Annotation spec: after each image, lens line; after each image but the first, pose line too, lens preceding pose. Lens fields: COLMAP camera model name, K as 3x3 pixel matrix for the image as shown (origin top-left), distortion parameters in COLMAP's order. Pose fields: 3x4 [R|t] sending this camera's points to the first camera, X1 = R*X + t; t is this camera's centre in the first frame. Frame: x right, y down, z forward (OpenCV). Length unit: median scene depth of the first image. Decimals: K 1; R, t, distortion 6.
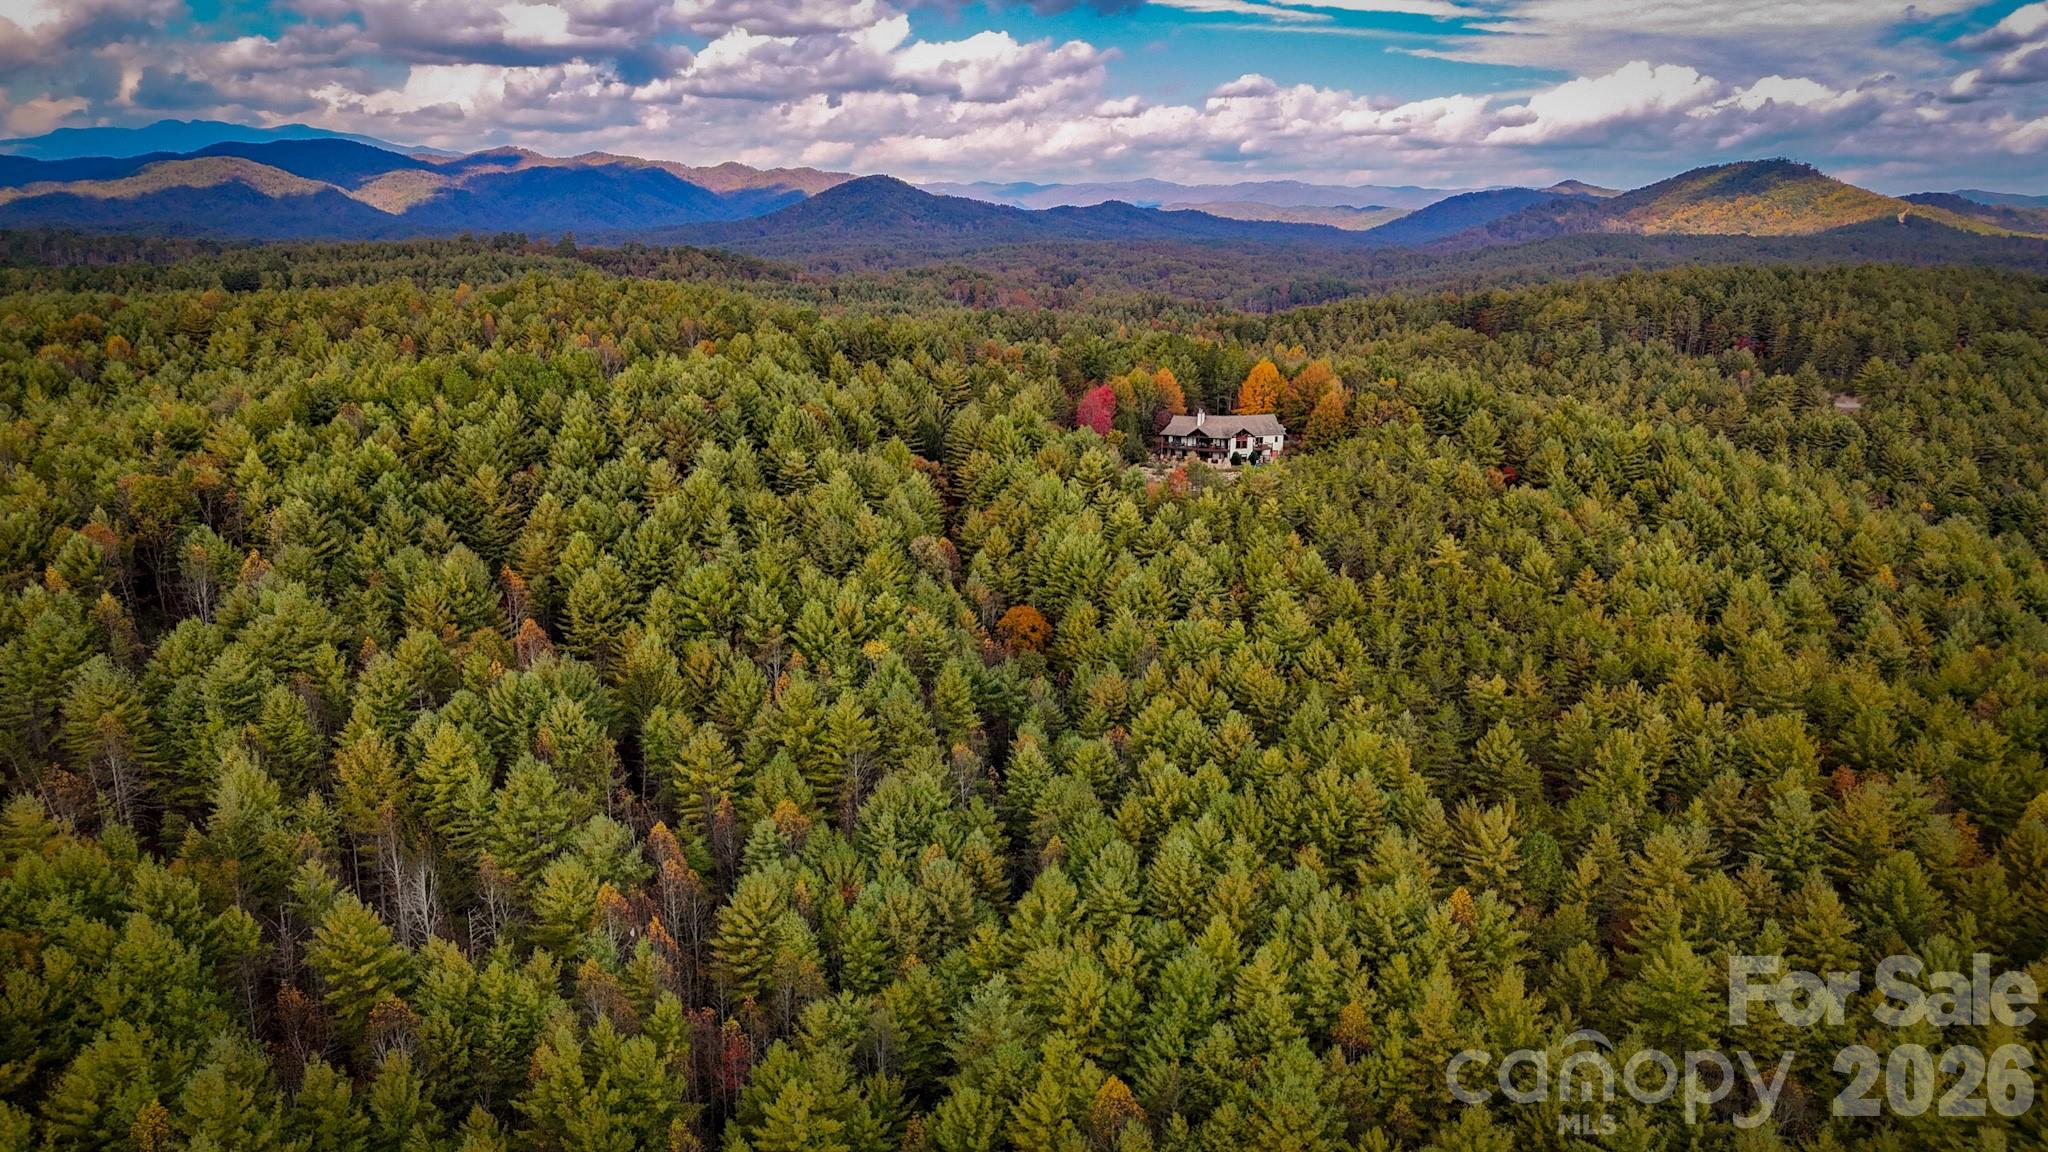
lens RADIAL K [[1510.7, 0, 1031.8], [0, 1510.7, 579.5], [0, 0, 1]] dist [0.061976, -0.048478]
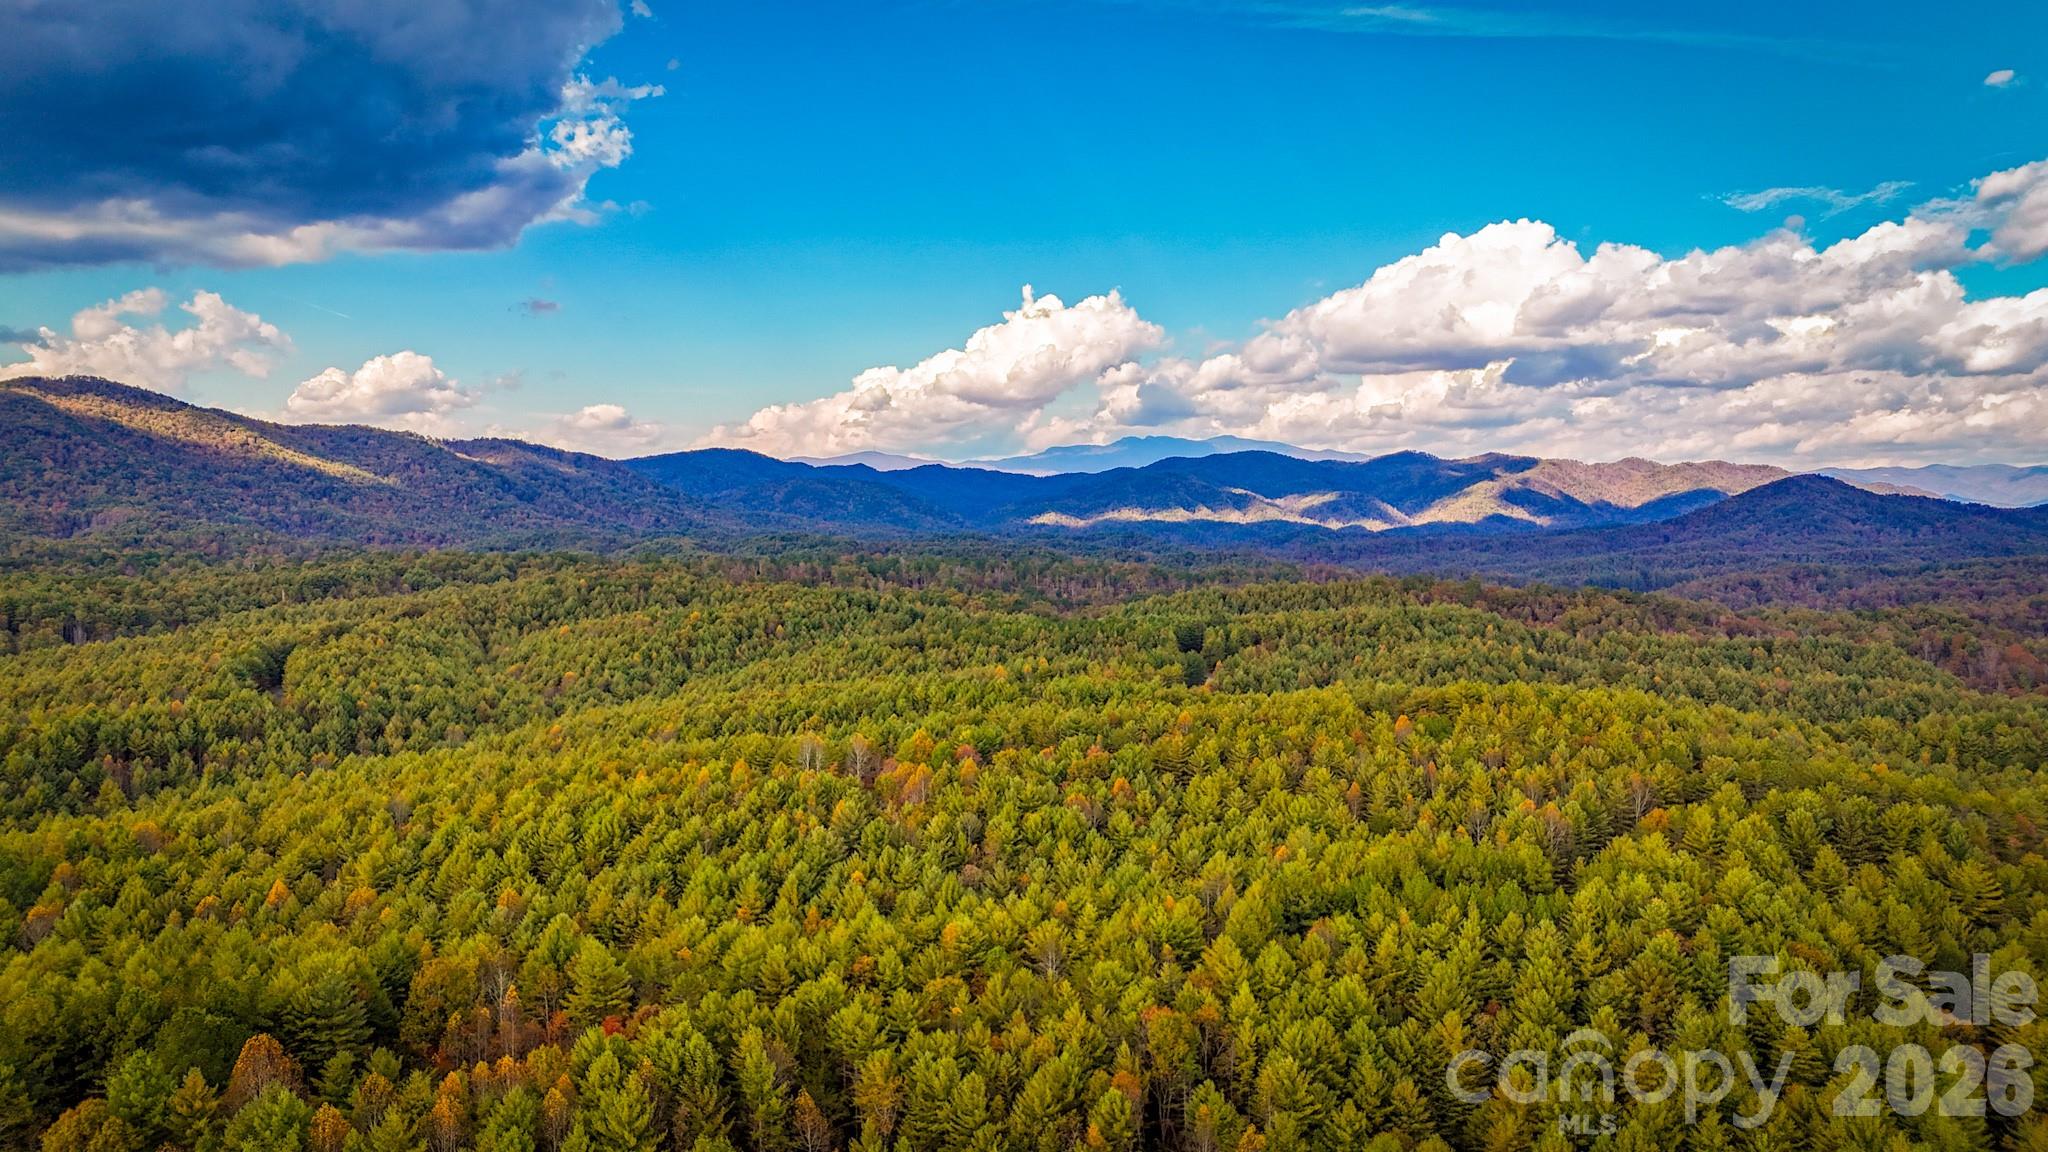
lens RADIAL K [[1510.7, 0, 1015.0], [0, 1510.7, 589.4], [0, 0, 1]] dist [0.061976, -0.048478]
pose [[0.843997, 0.020369, -0.535961, -0.069119], [-0.109256, 0.984856, -0.134621, -0.169173], [0.525102, 0.172176, 0.833441, -0.018572]]
